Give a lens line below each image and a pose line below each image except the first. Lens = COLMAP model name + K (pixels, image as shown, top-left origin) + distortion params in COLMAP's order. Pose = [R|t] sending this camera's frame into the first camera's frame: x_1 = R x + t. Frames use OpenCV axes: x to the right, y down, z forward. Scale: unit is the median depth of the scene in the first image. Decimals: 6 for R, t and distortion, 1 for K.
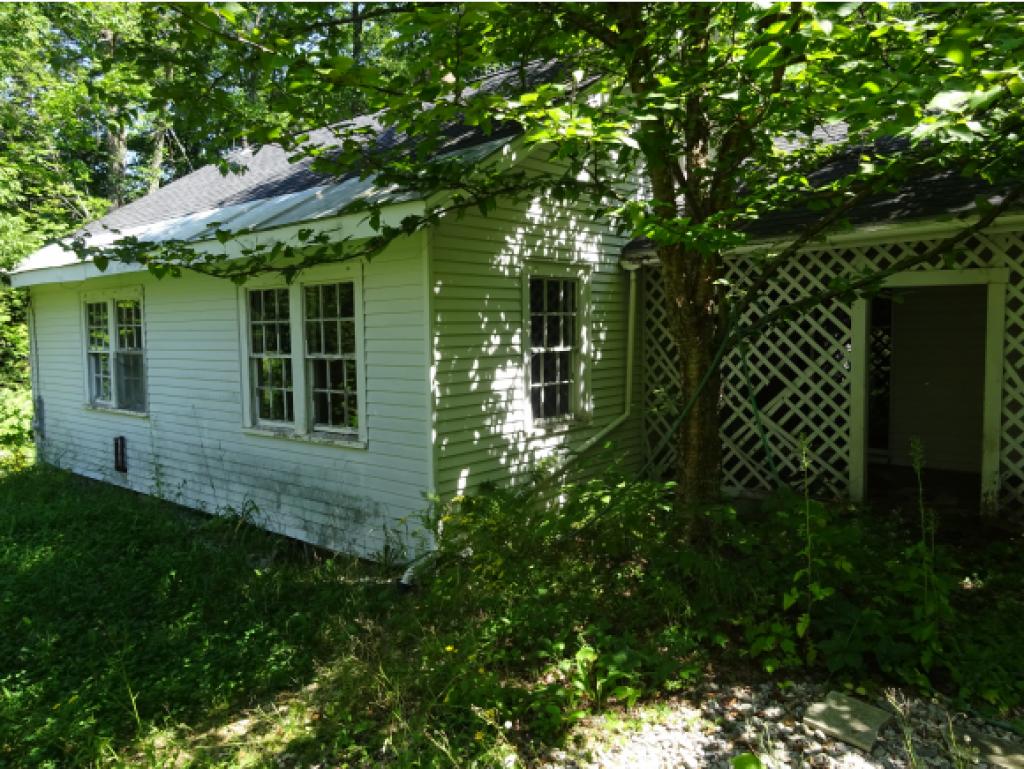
lens RADIAL K [[738.9, 0, 512.0], [0, 738.9, 384.5], [0, 0, 1]] dist [0.001385, -0.002850]
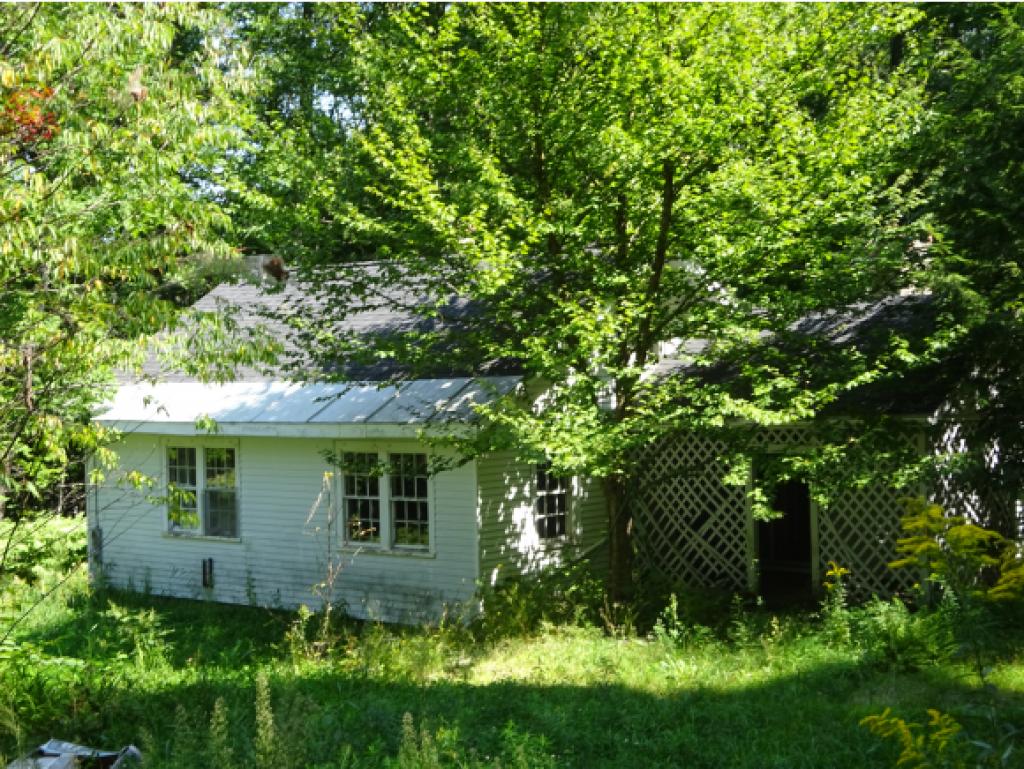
lens RADIAL K [[1640.7, 0, 512.0], [0, 1640.7, 384.5], [0, 0, 1]] dist [-0.073554, 0.013054]
pose [[0.999743, -0.008807, -0.020884, 0.047110], [0.007388, 0.997722, -0.067058, -0.045236], [0.021427, 0.066887, 0.997530, -2.398584]]
